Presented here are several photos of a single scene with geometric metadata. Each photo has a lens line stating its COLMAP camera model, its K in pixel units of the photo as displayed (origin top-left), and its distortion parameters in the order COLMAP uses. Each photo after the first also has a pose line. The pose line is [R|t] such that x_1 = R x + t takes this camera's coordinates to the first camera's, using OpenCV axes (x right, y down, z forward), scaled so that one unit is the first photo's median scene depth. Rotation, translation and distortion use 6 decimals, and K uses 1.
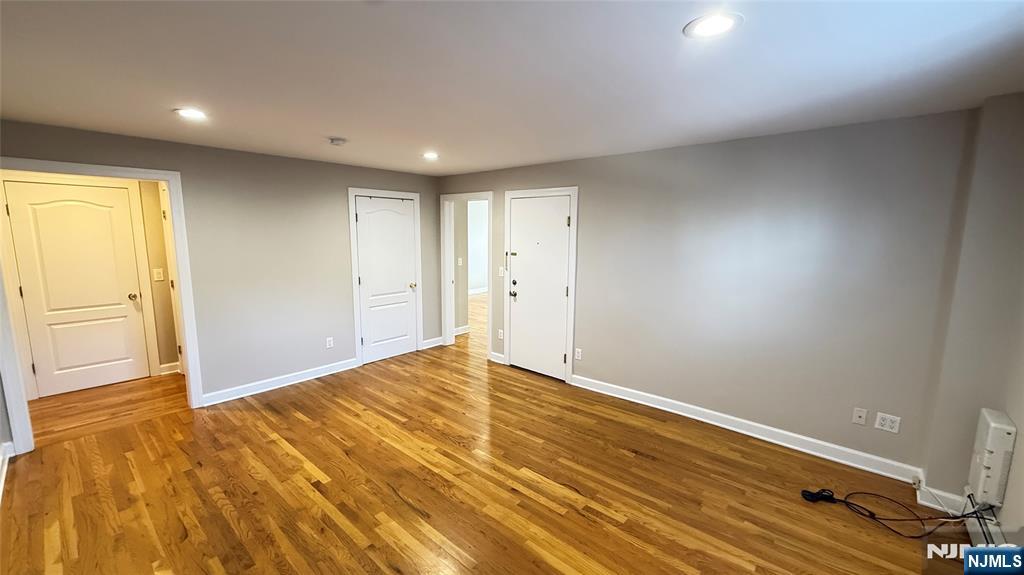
lens RADIAL K [[408.2, 0, 509.4], [0, 408.2, 288.5], [0, 0, 1]] dist [-0.000694, -0.000087]
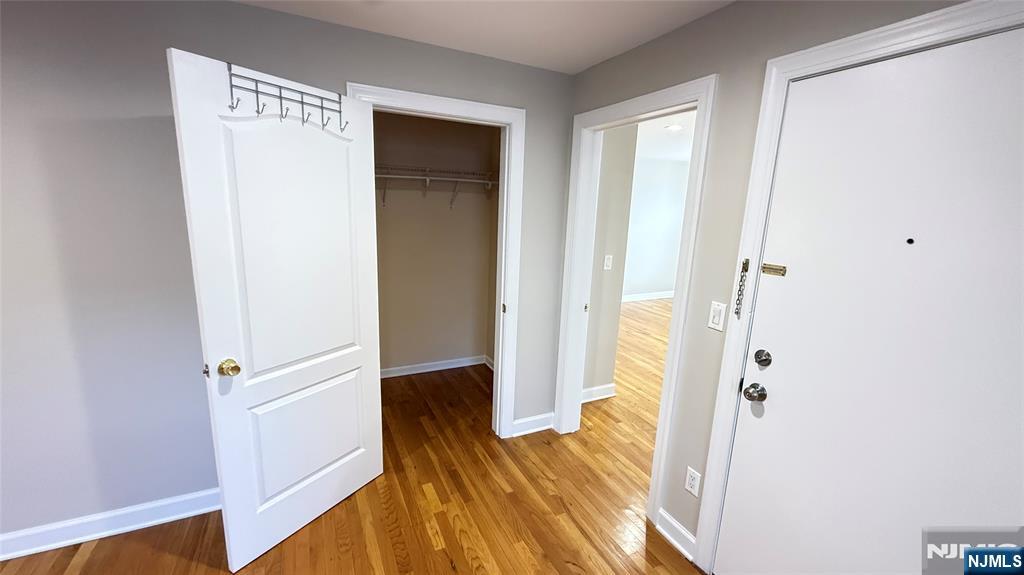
lens RADIAL K [[408.2, 0, 509.4], [0, 408.2, 288.5], [0, 0, 1]] dist [-0.000694, -0.000087]
pose [[0.923470, 0.101904, -0.369891, -0.059047], [-0.082625, 0.994283, 0.067641, -0.075827], [0.374669, -0.031902, 0.926610, 0.650497]]
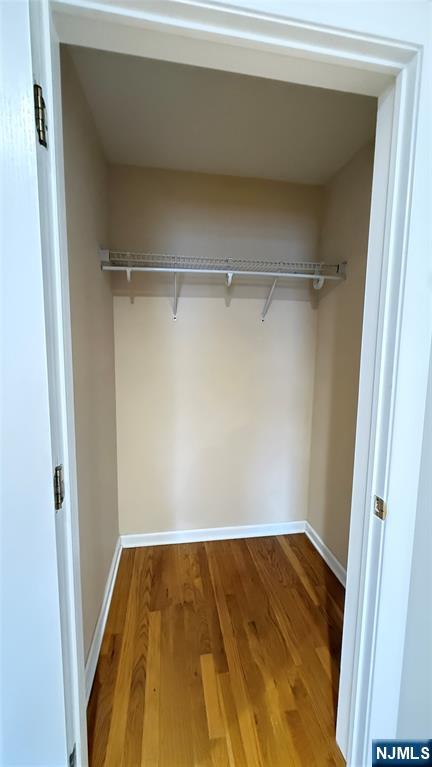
lens RADIAL K [[305.8, 0, 219.6], [0, 305.8, 381.5], [0, 0, 1]] dist [-0.000694, -0.000087]
pose [[0.778107, 0.075299, -0.623602, -0.228495], [-0.095835, 0.995397, 0.000613, -0.075160], [0.620778, 0.059286, 0.781742, 0.948482]]
